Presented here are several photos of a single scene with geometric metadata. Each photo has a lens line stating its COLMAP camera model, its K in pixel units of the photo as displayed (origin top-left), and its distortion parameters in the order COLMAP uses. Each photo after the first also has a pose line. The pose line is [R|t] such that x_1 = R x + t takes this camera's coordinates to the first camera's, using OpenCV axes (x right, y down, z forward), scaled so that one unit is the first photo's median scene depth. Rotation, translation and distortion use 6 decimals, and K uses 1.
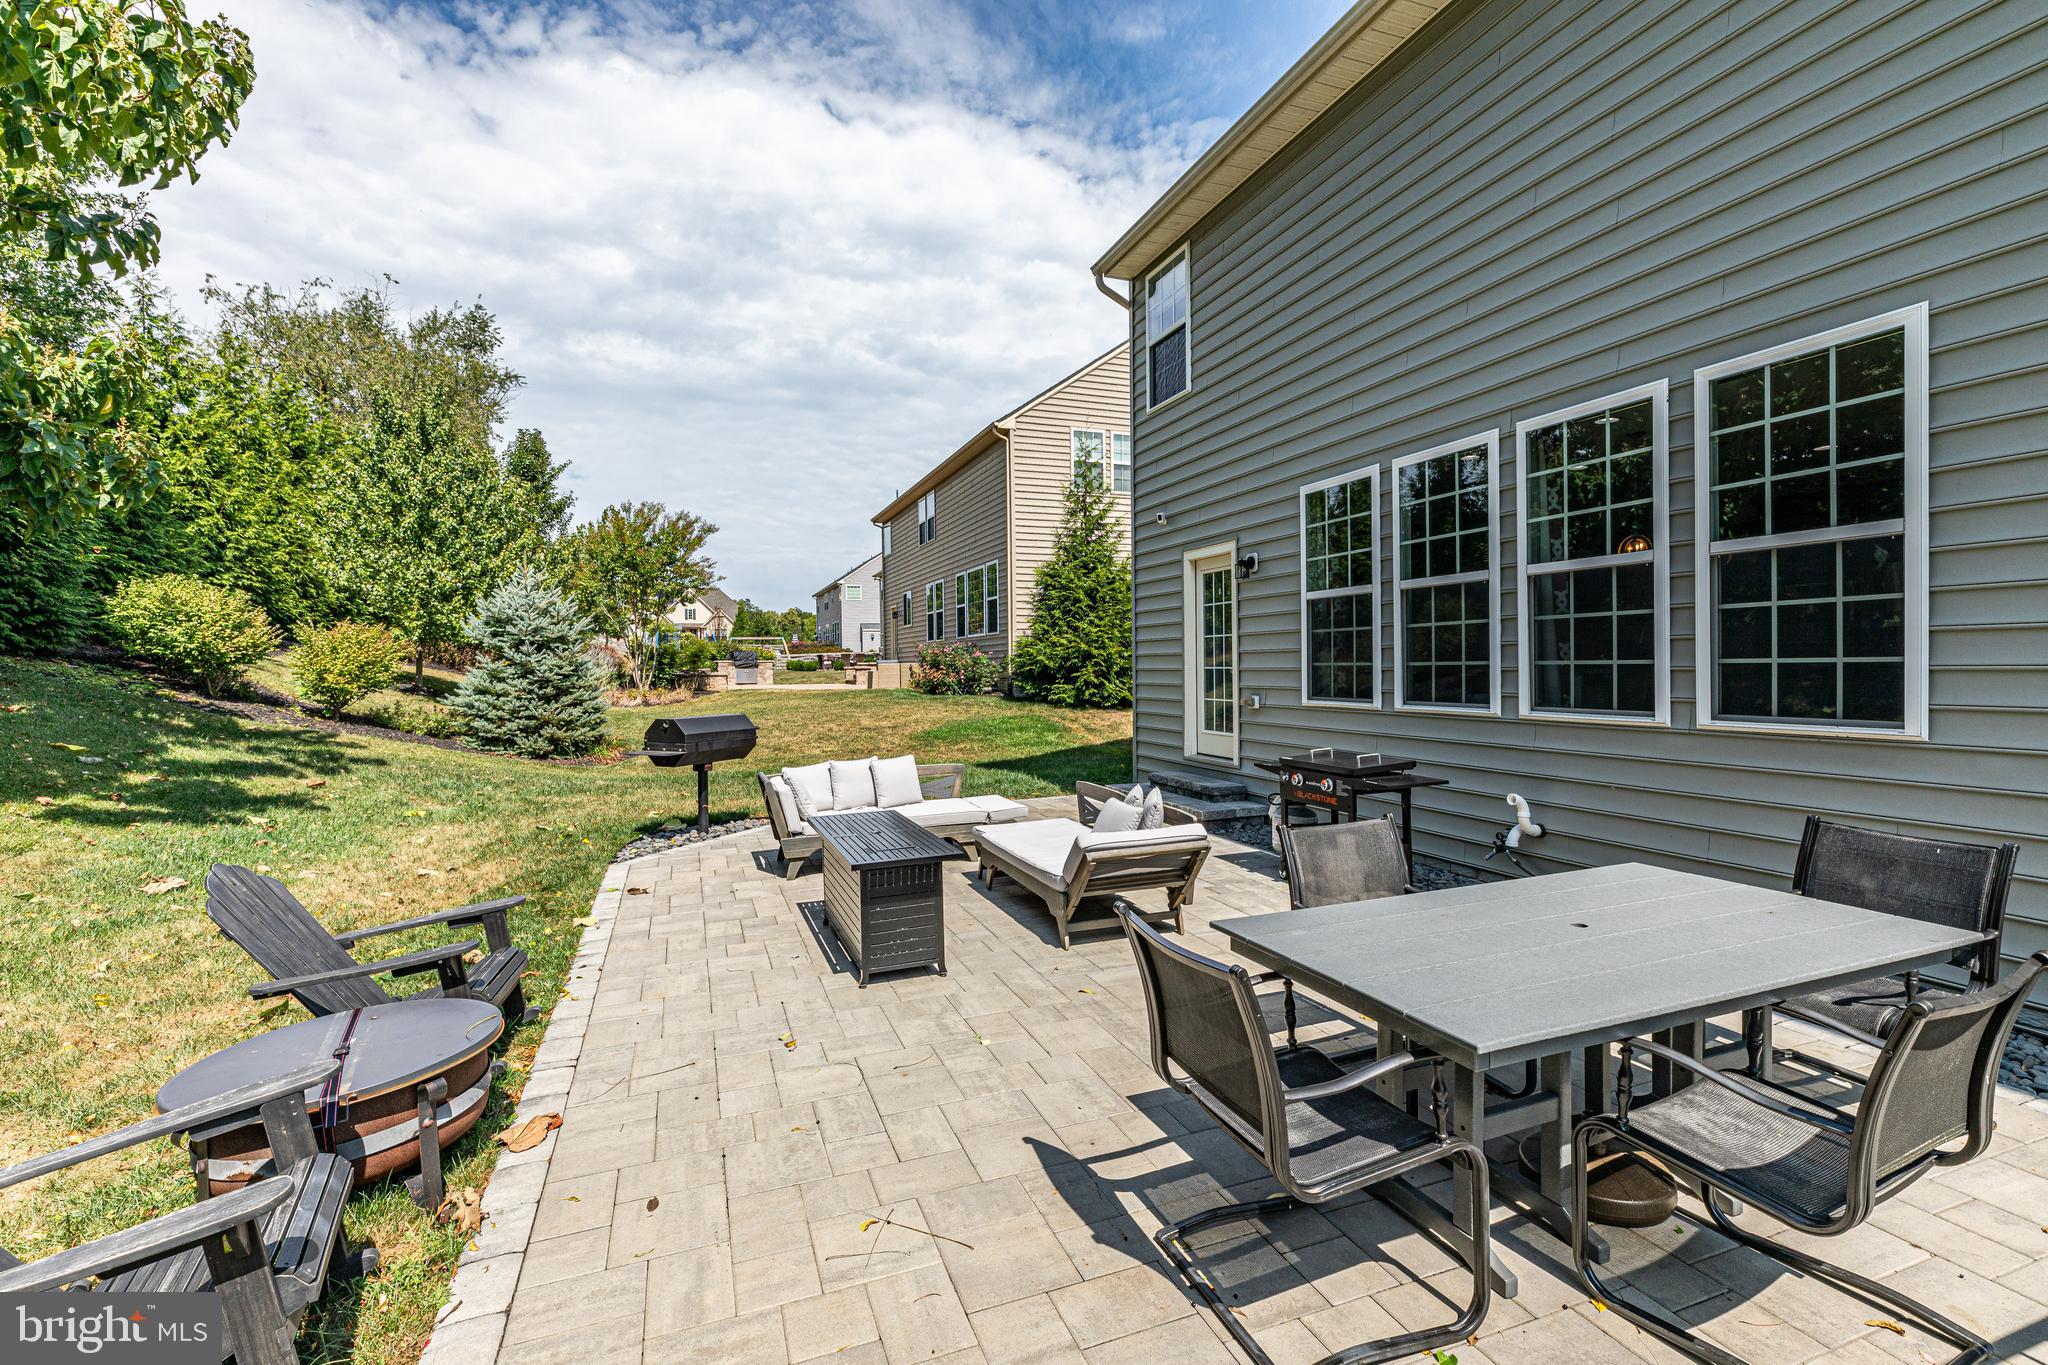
lens RADIAL K [[917.0, 0, 1009.7], [0, 917.0, 699.1], [0, 0, 1]] dist [0.012874, -0.003769]
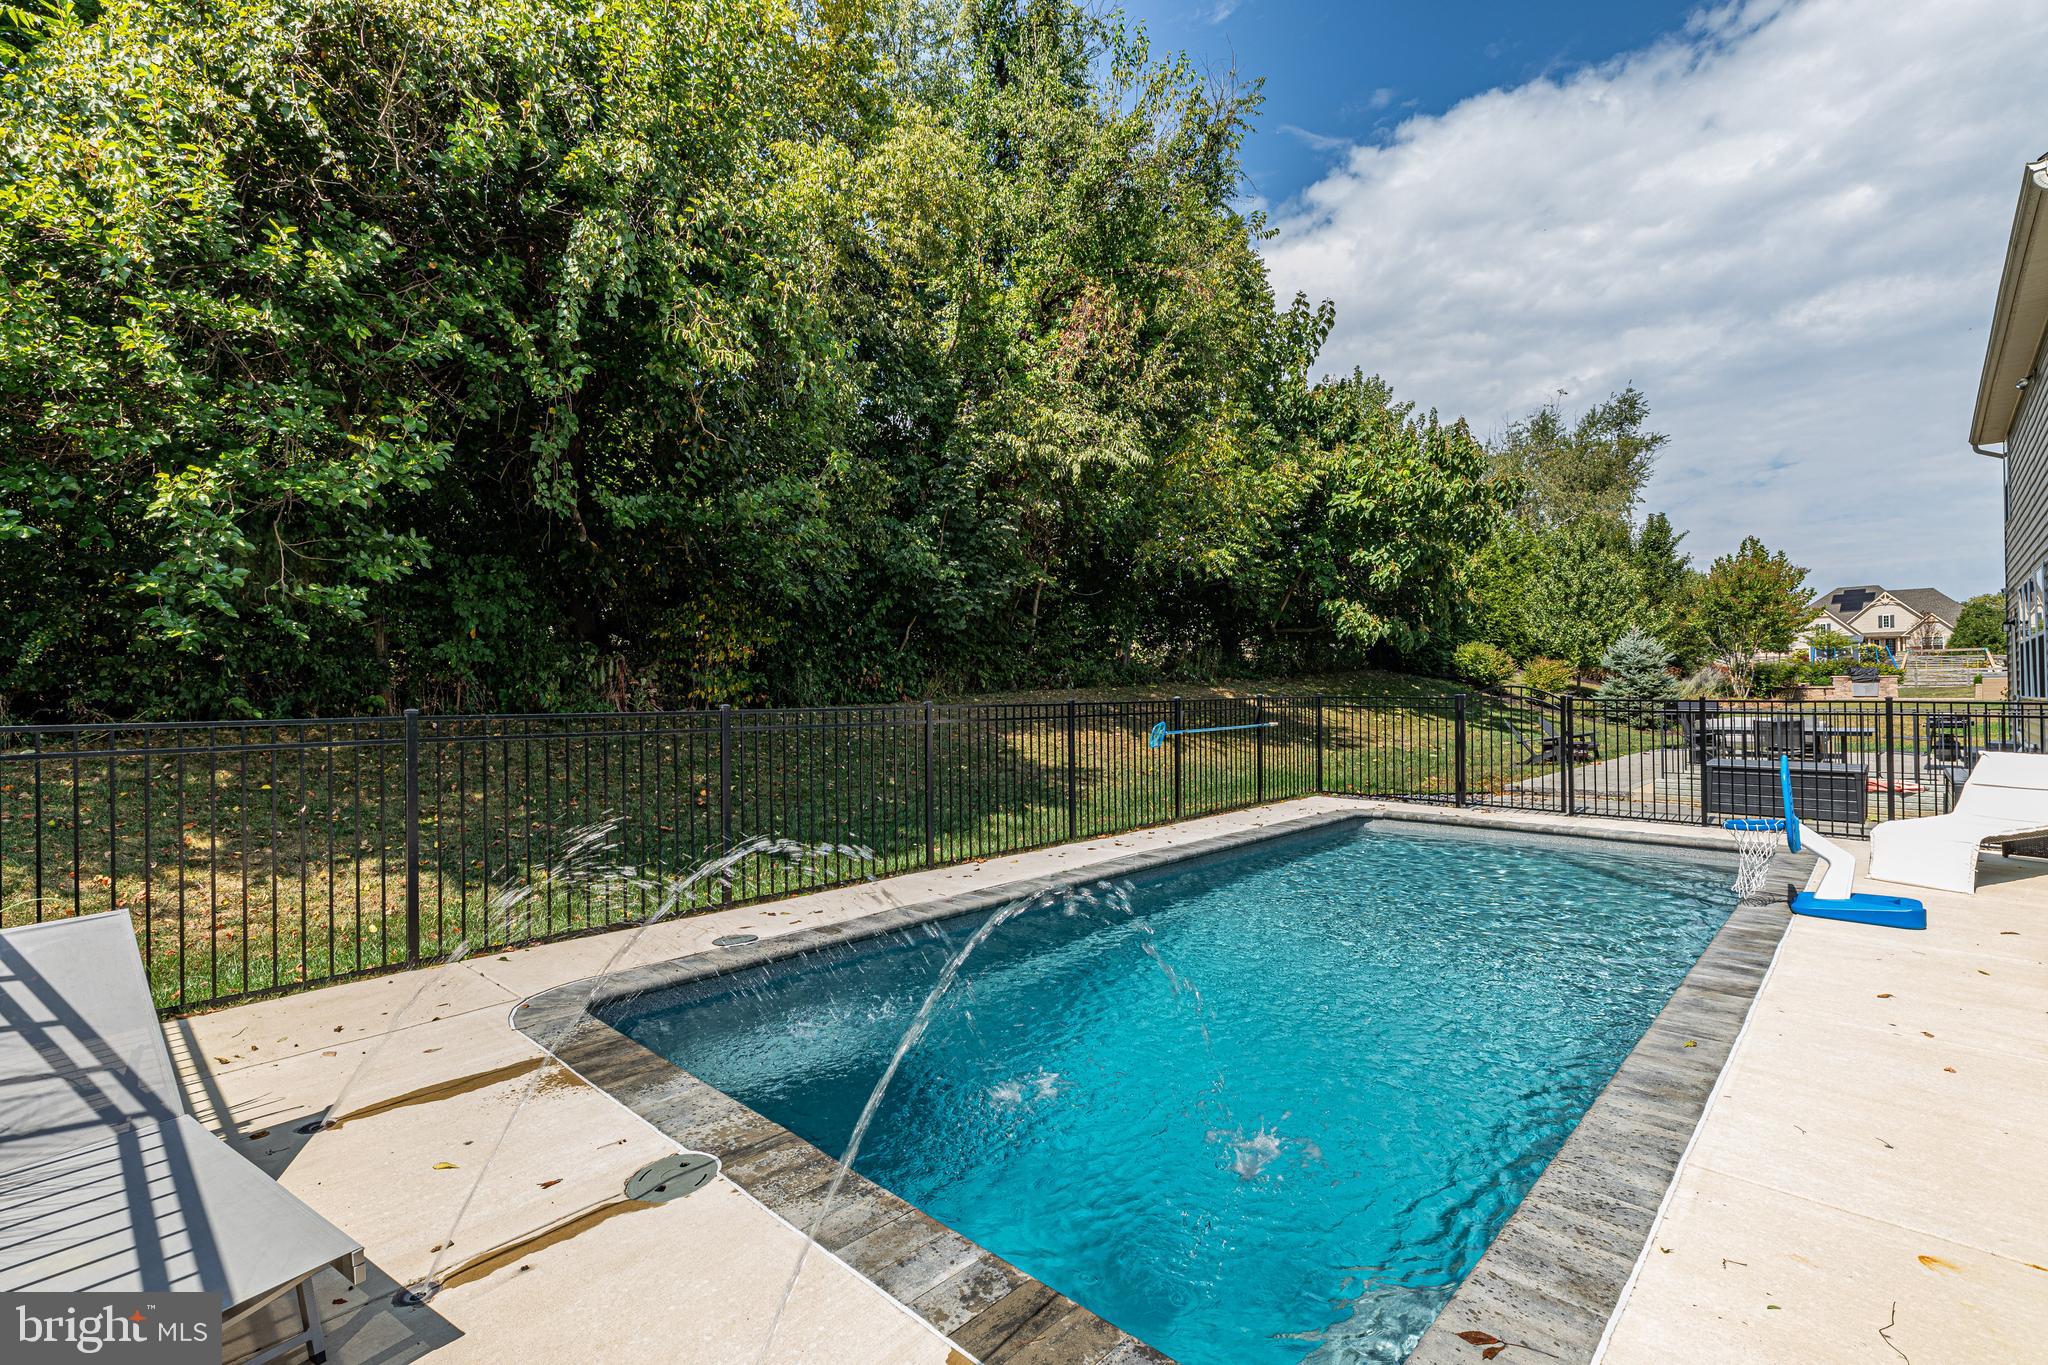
lens RADIAL K [[917.0, 0, 1054.3], [0, 917.0, 659.7], [0, 0, 1]] dist [0.012874, -0.003769]
pose [[0.463135, -0.024149, -0.885959, 0.503315], [-0.029589, 0.998650, -0.042688, 0.031017], [0.885794, 0.045985, 0.461796, -0.776449]]
